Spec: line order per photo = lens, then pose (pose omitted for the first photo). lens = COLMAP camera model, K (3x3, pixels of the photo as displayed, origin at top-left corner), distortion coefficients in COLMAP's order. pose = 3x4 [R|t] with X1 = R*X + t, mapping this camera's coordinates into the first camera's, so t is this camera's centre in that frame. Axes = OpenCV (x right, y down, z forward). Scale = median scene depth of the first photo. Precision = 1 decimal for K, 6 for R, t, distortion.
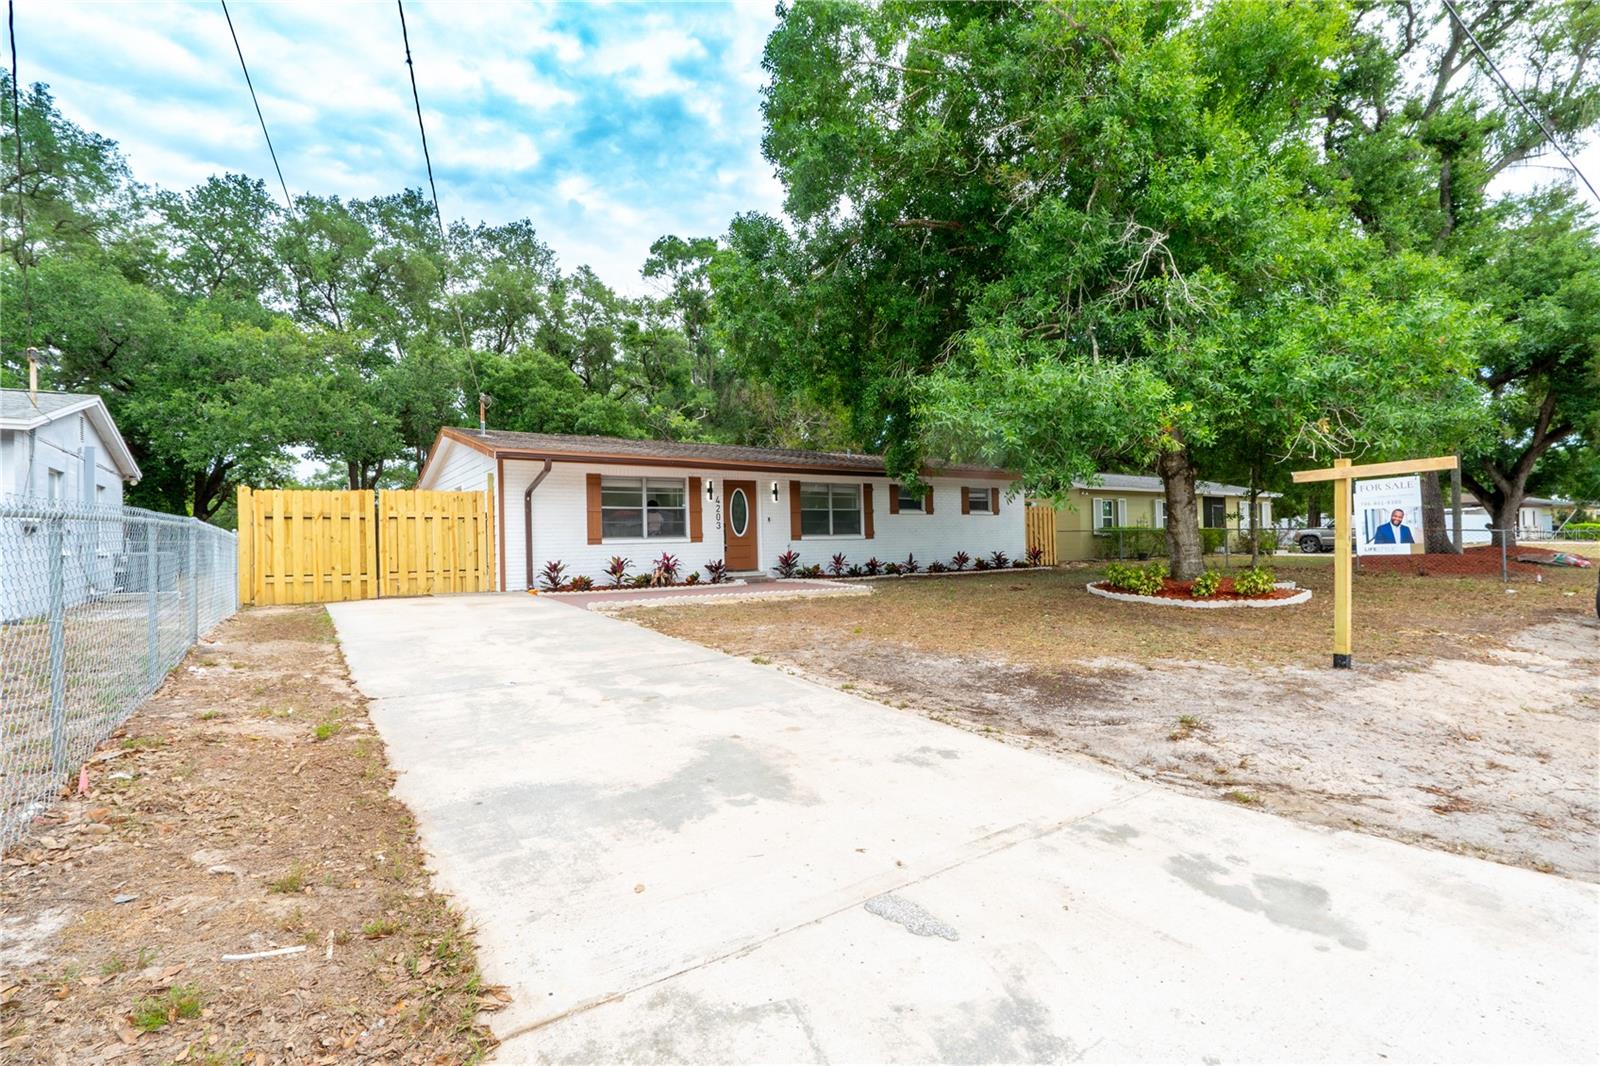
lens RADIAL K [[730.5, 0, 815.1], [0, 730.5, 535.0], [0, 0, 1]] dist [-0.004695, 0.000069]
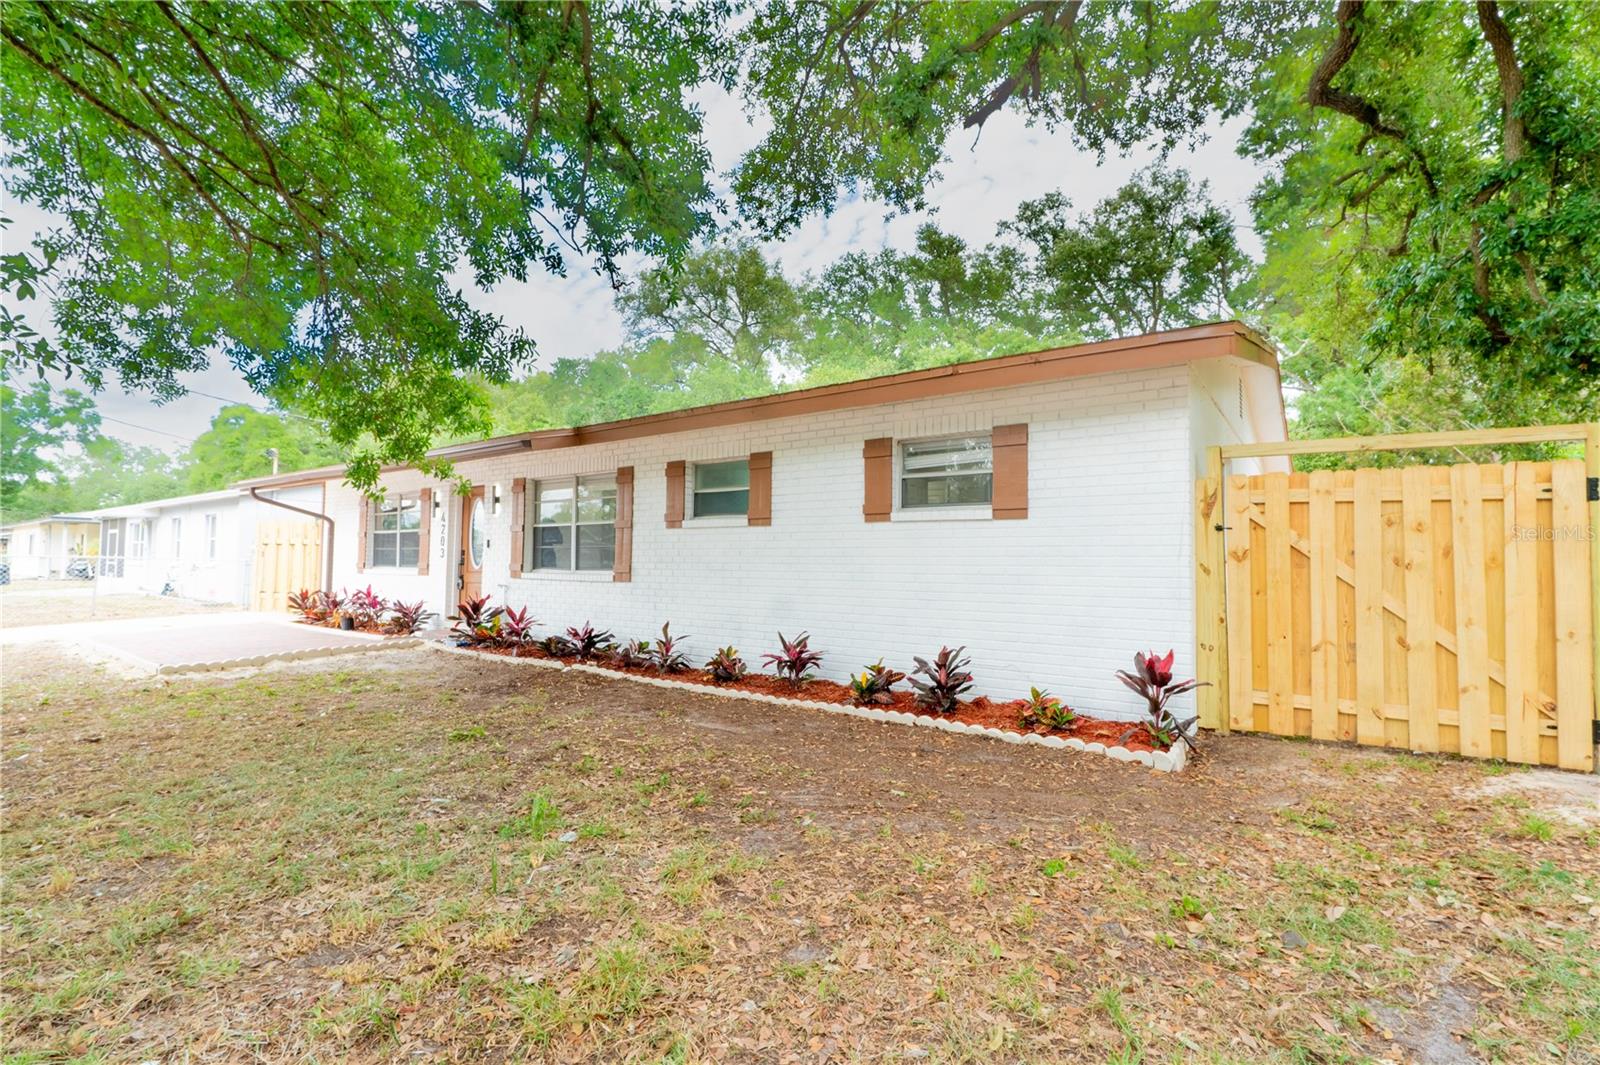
lens RADIAL K [[730.5, 0, 794.6], [0, 730.5, 531.4], [0, 0, 1]] dist [-0.004695, 0.000069]
pose [[0.325682, -0.014940, -0.945361, 0.628007], [-0.001476, 0.999866, -0.016310, -0.022714], [0.945478, 0.006708, 0.325616, 1.069545]]
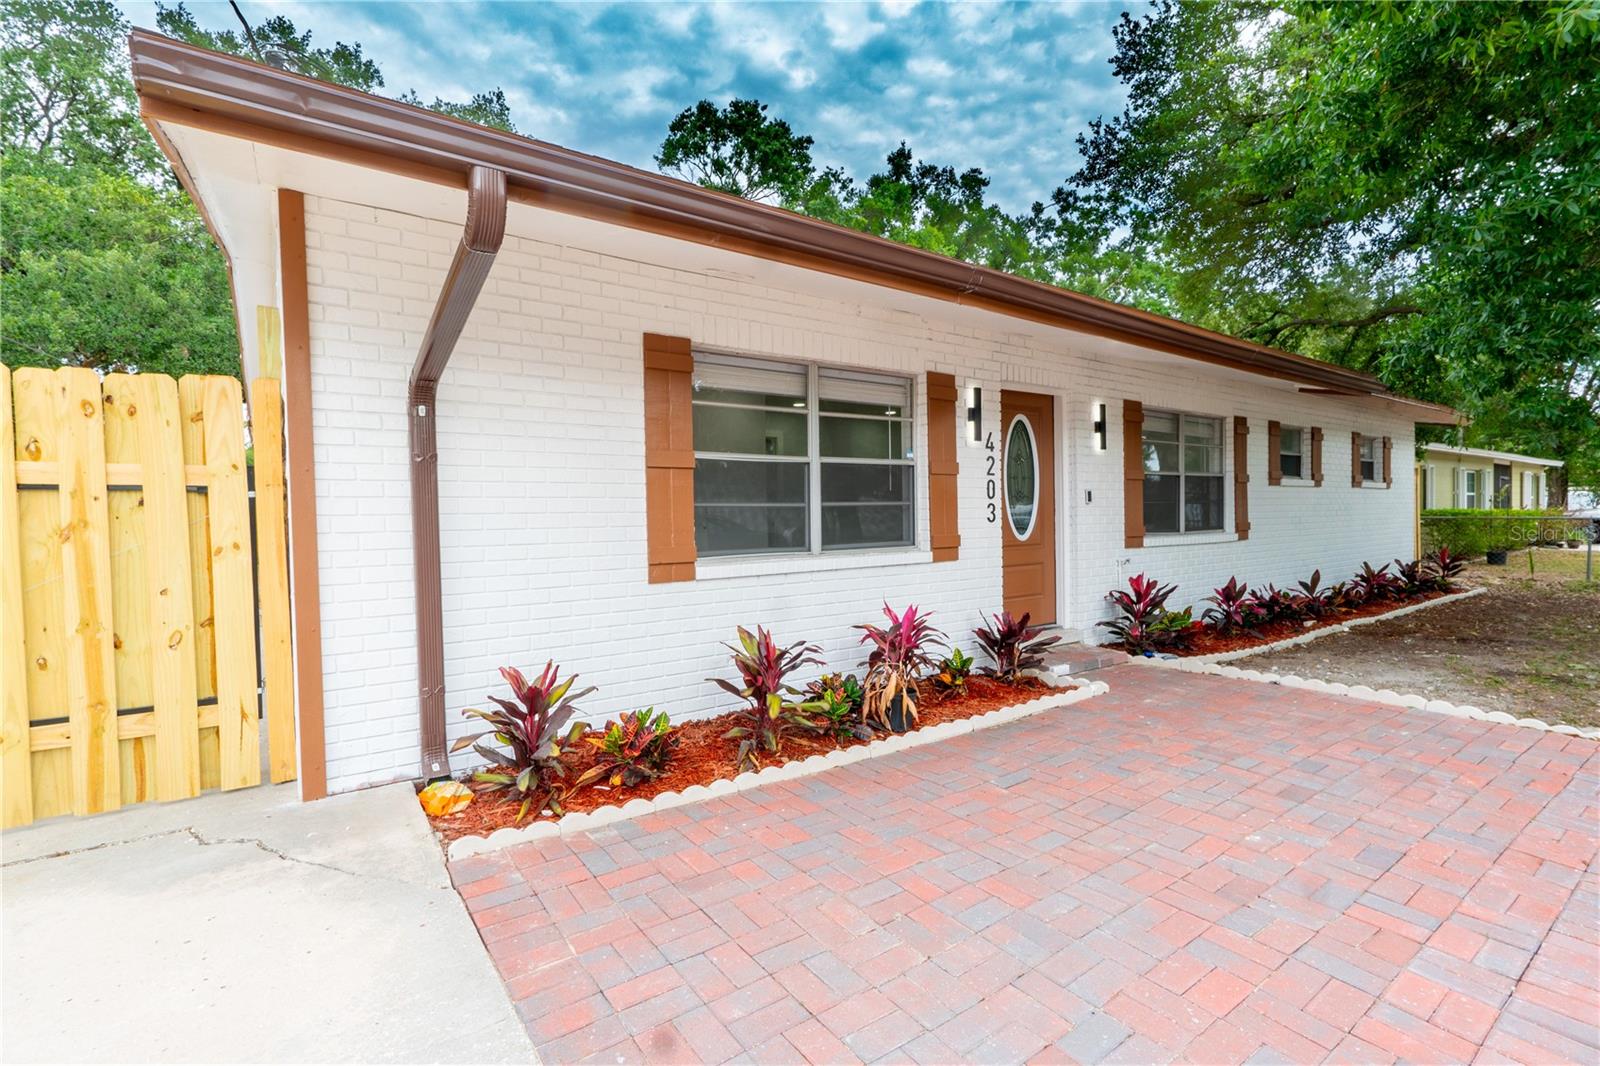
lens RADIAL K [[730.5, 0, 823.9], [0, 730.5, 531.4], [0, 0, 1]] dist [-0.004695, 0.000069]
pose [[0.999669, 0.007174, 0.024721, -0.219630], [-0.008052, 0.999333, 0.035623, -0.015727], [-0.024449, -0.035810, 0.999060, 0.625403]]
